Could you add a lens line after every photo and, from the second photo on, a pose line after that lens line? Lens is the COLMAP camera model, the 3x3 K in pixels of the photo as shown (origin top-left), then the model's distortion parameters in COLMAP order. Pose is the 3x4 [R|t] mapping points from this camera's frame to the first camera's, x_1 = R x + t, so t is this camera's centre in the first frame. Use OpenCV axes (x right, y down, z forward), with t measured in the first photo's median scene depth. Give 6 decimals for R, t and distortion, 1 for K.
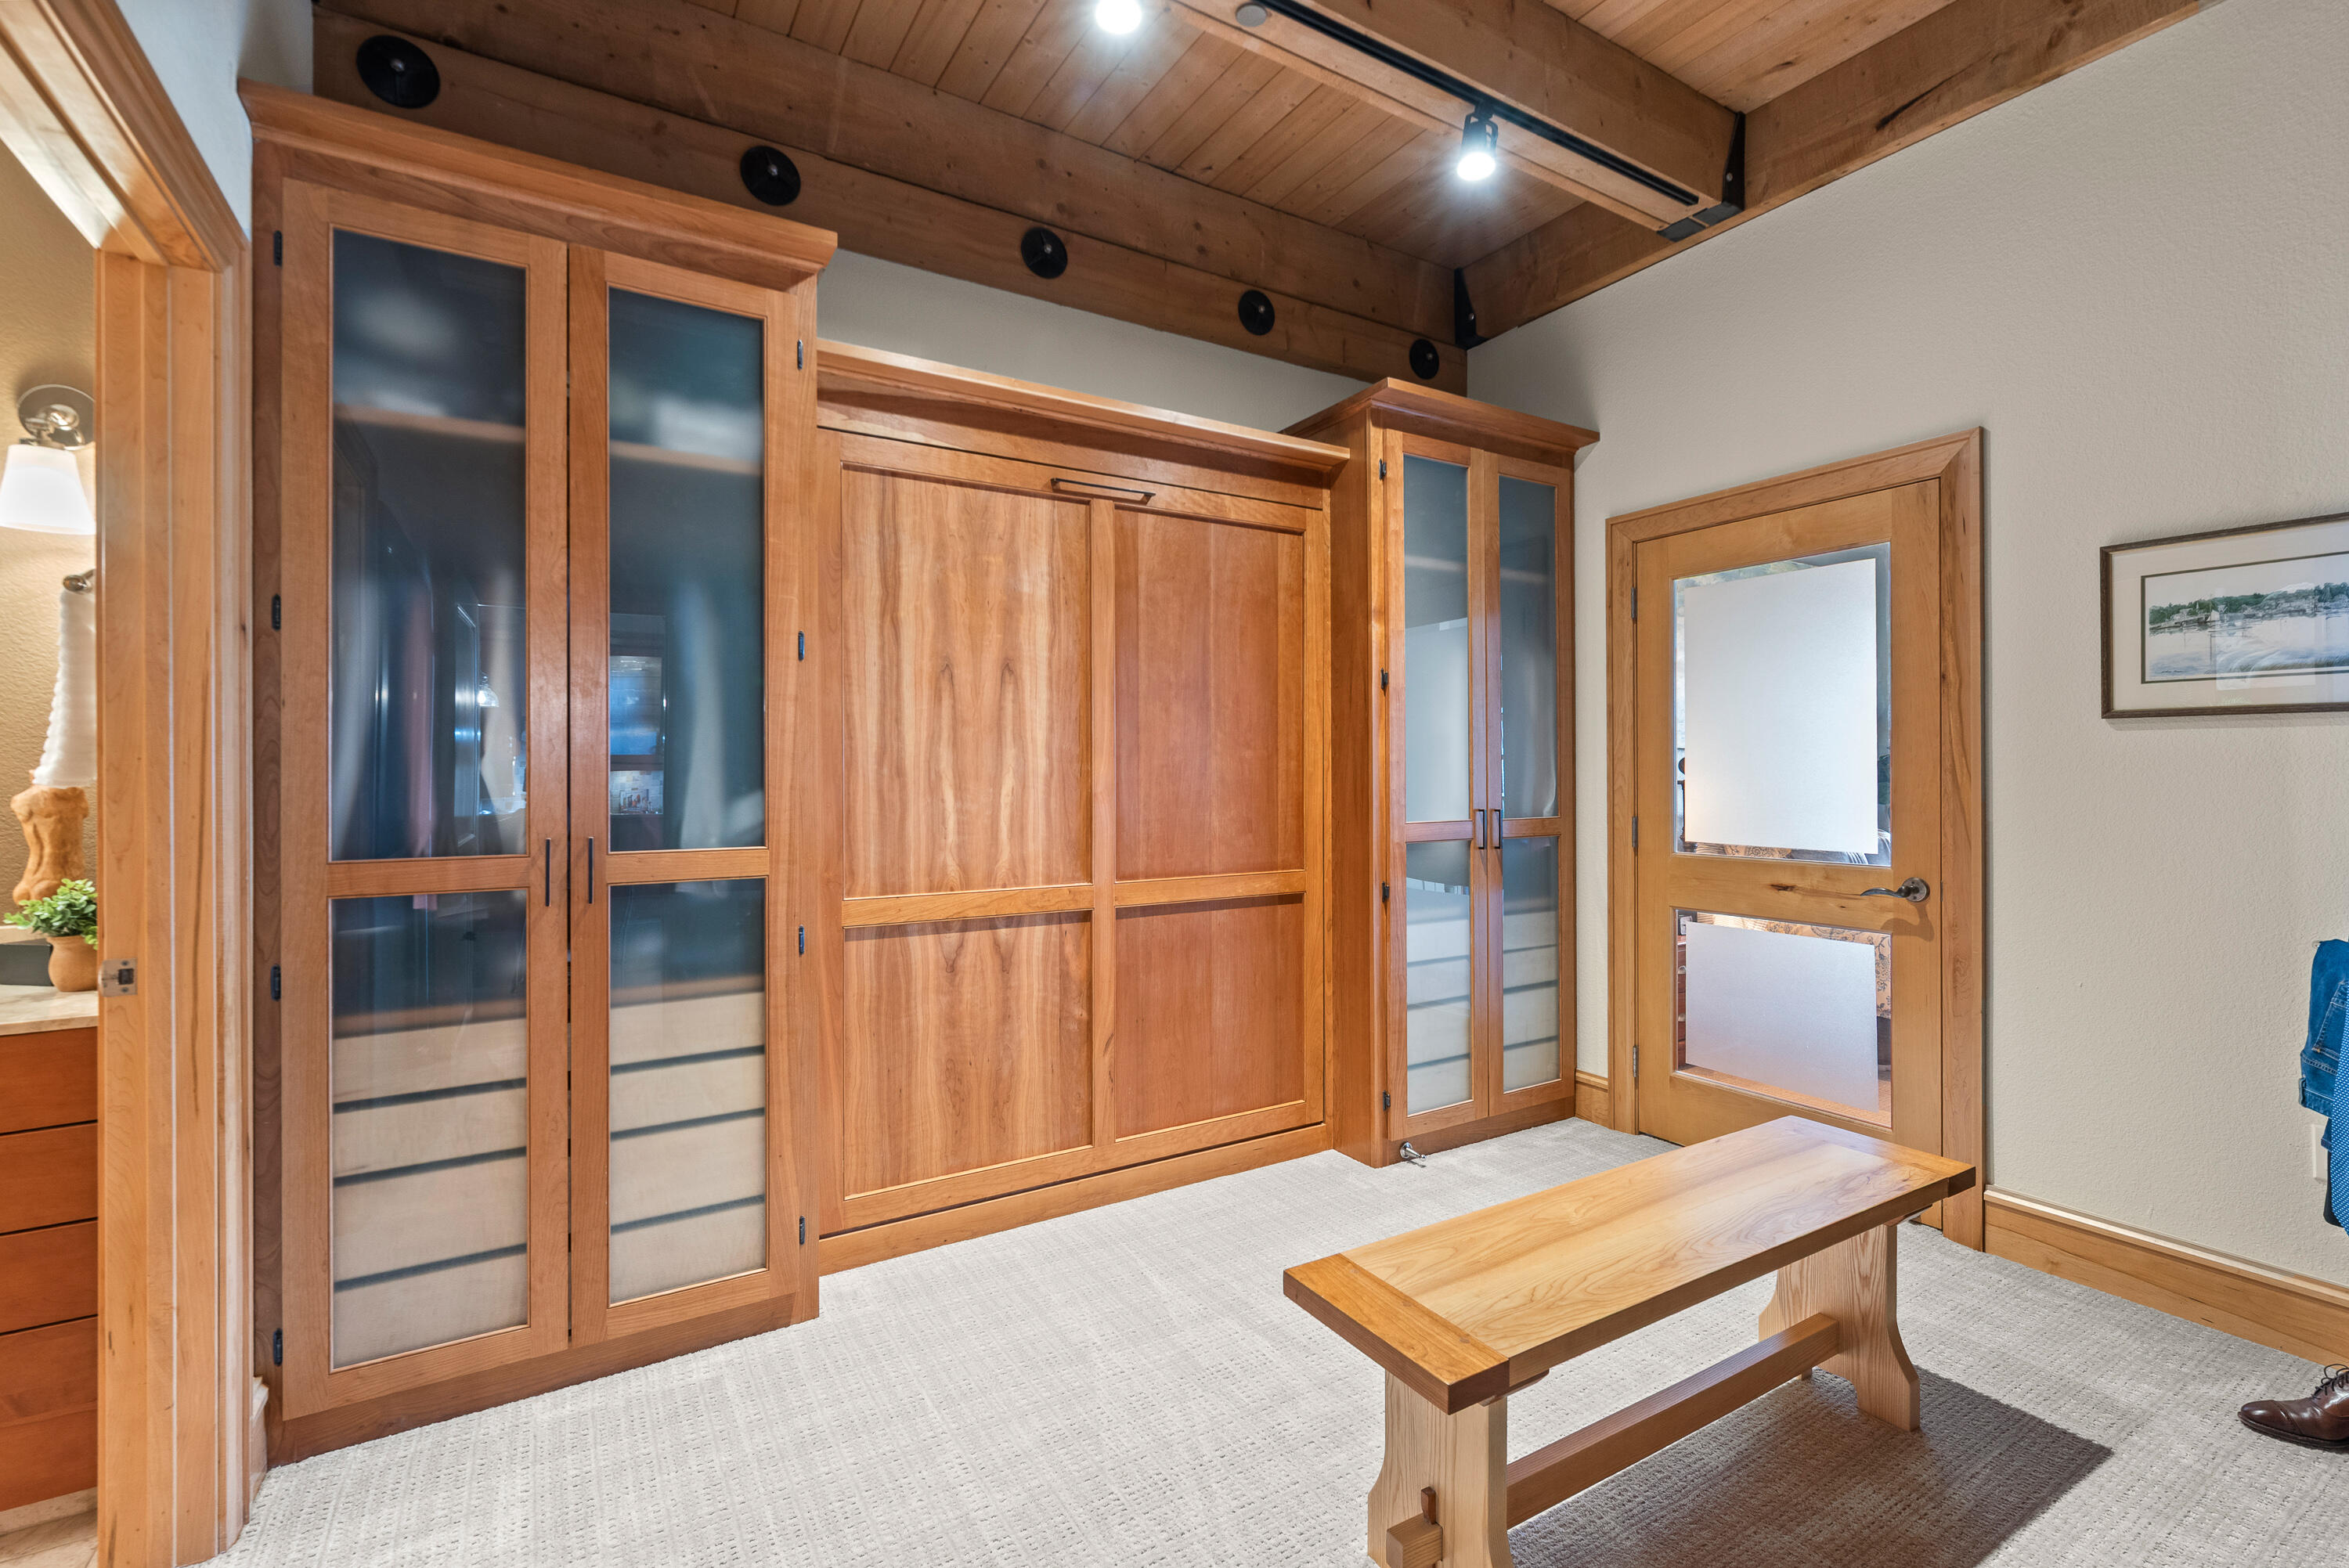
lens RADIAL K [[1014.3, 0, 1178.0], [0, 1014.3, 777.2], [0, 0, 1]] dist [0.005891, 0.000897]
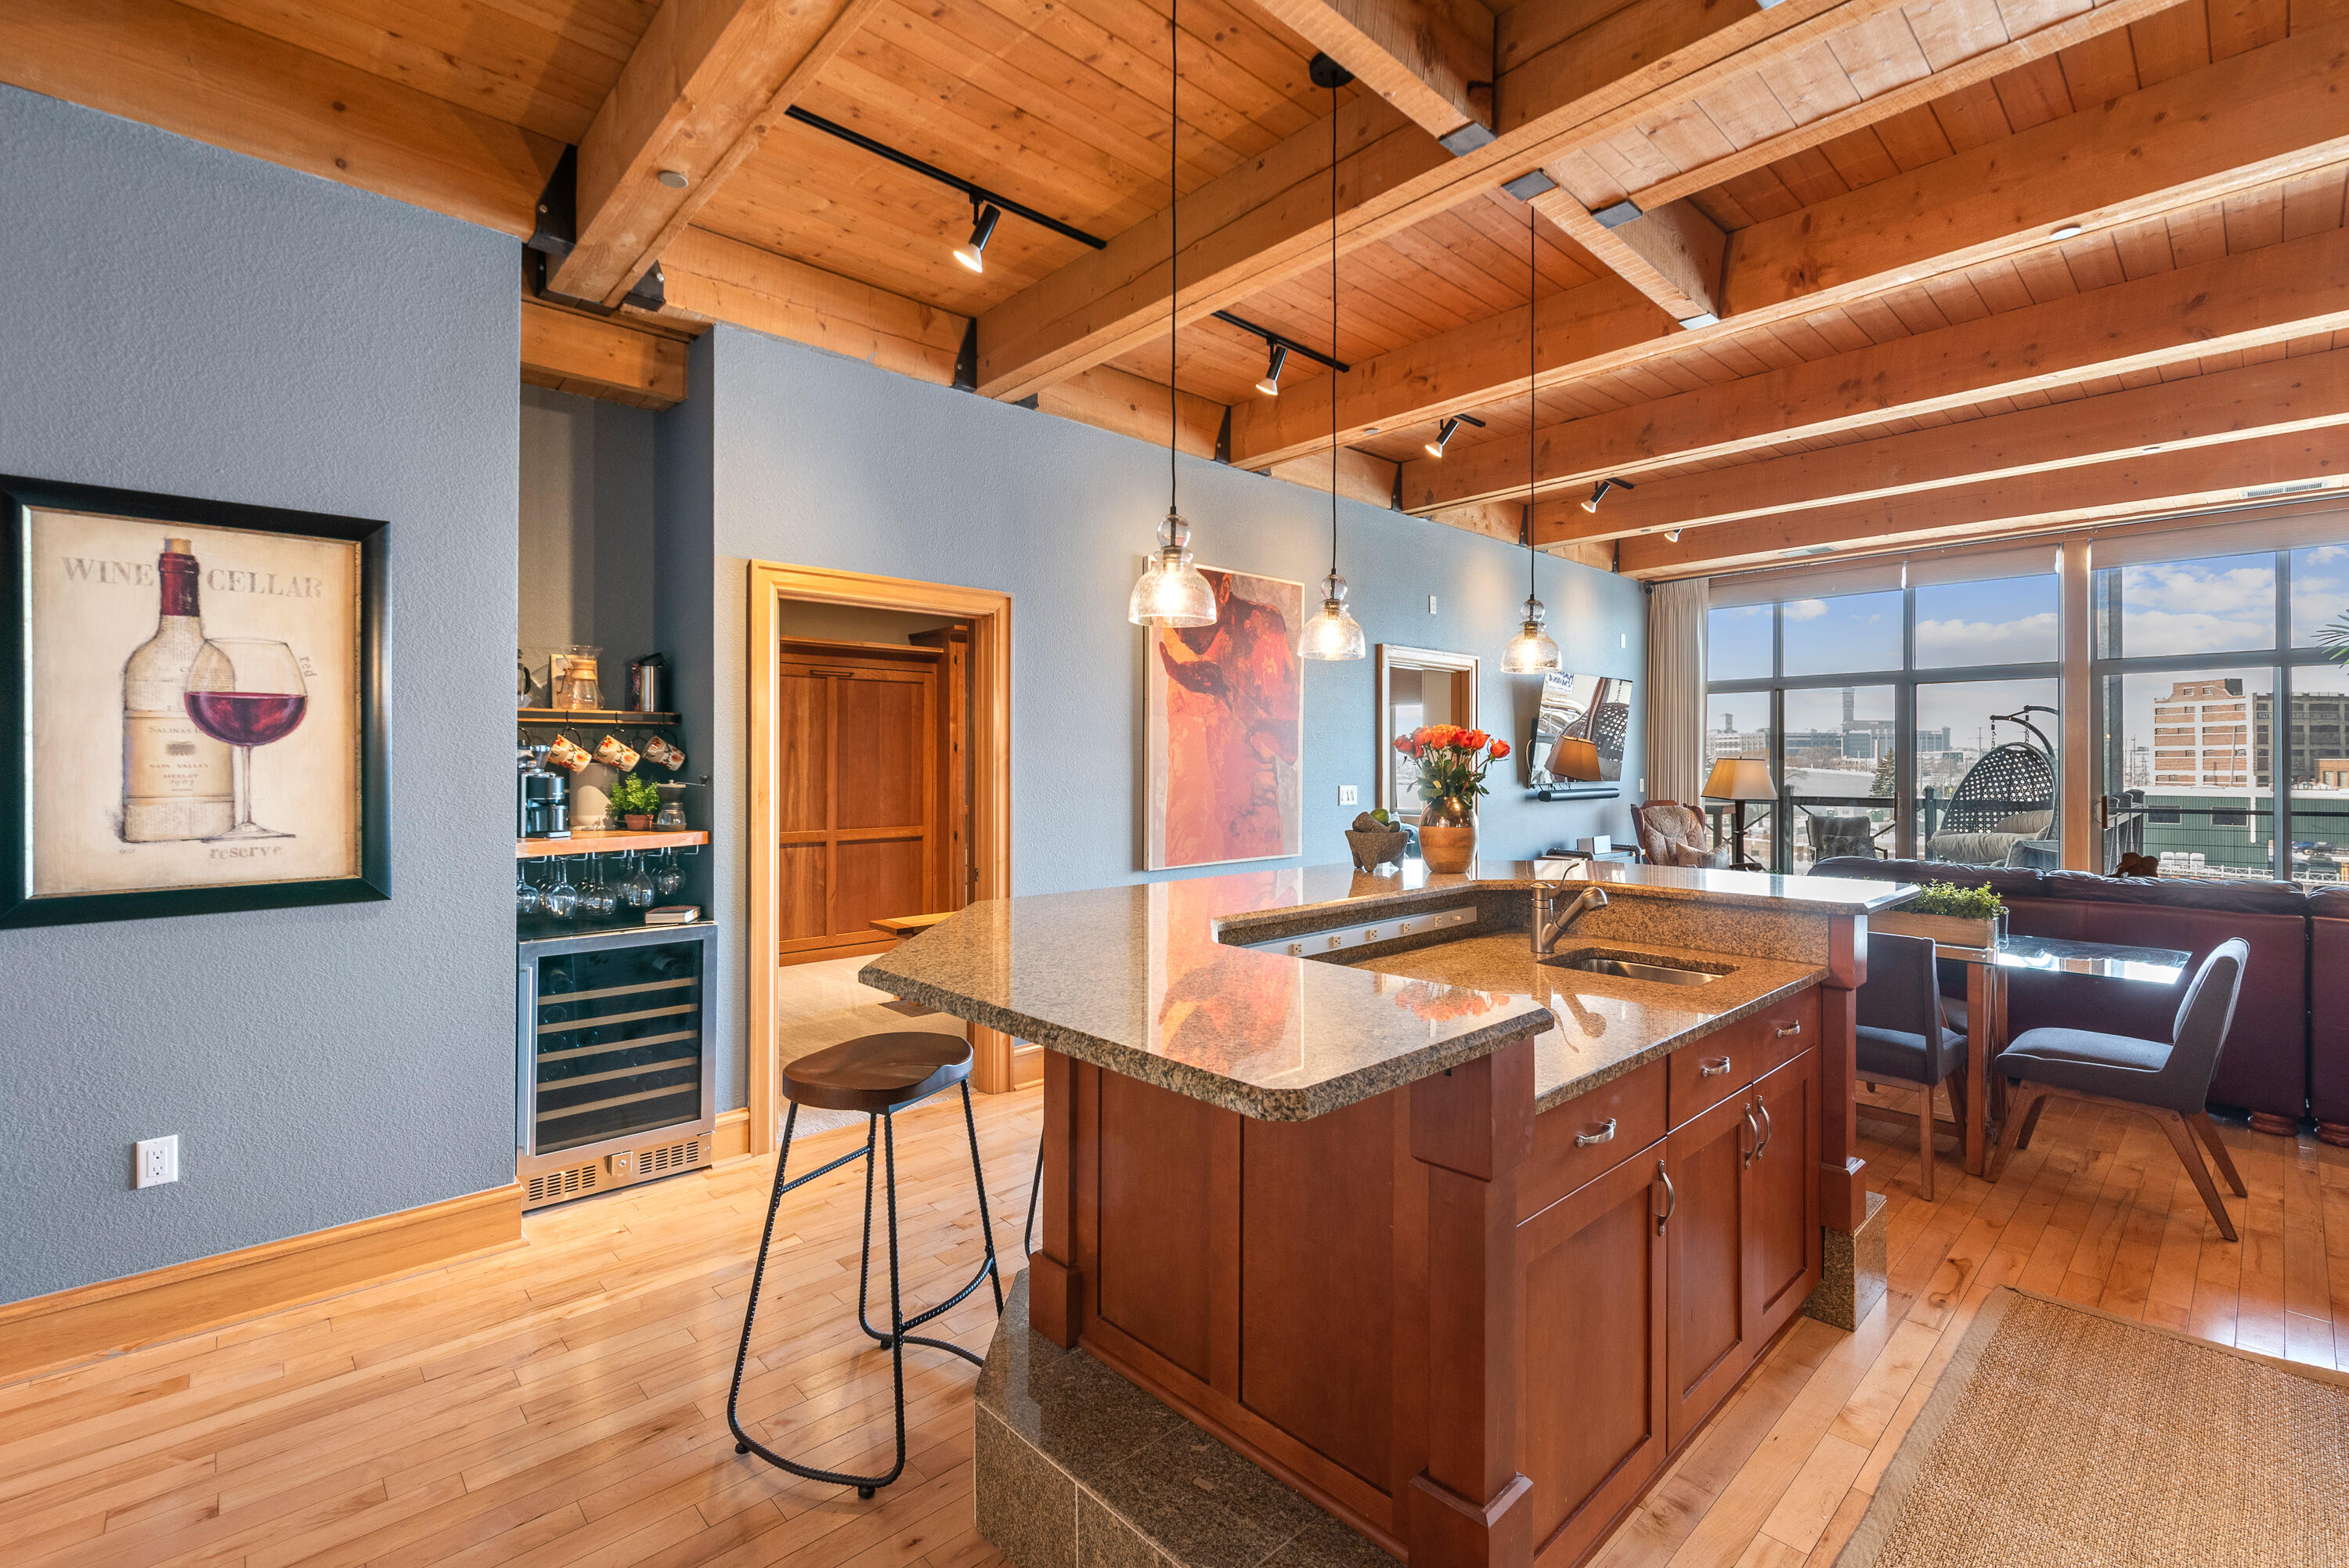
lens RADIAL K [[1014.3, 0, 1172.7], [0, 1014.3, 760.8], [0, 0, 1]] dist [0.005891, 0.000897]
pose [[0.975185, 0.006121, 0.221305, 0.183690], [-0.005079, 0.999973, -0.005275, -0.055357], [-0.221332, 0.004020, 0.975190, -1.552705]]
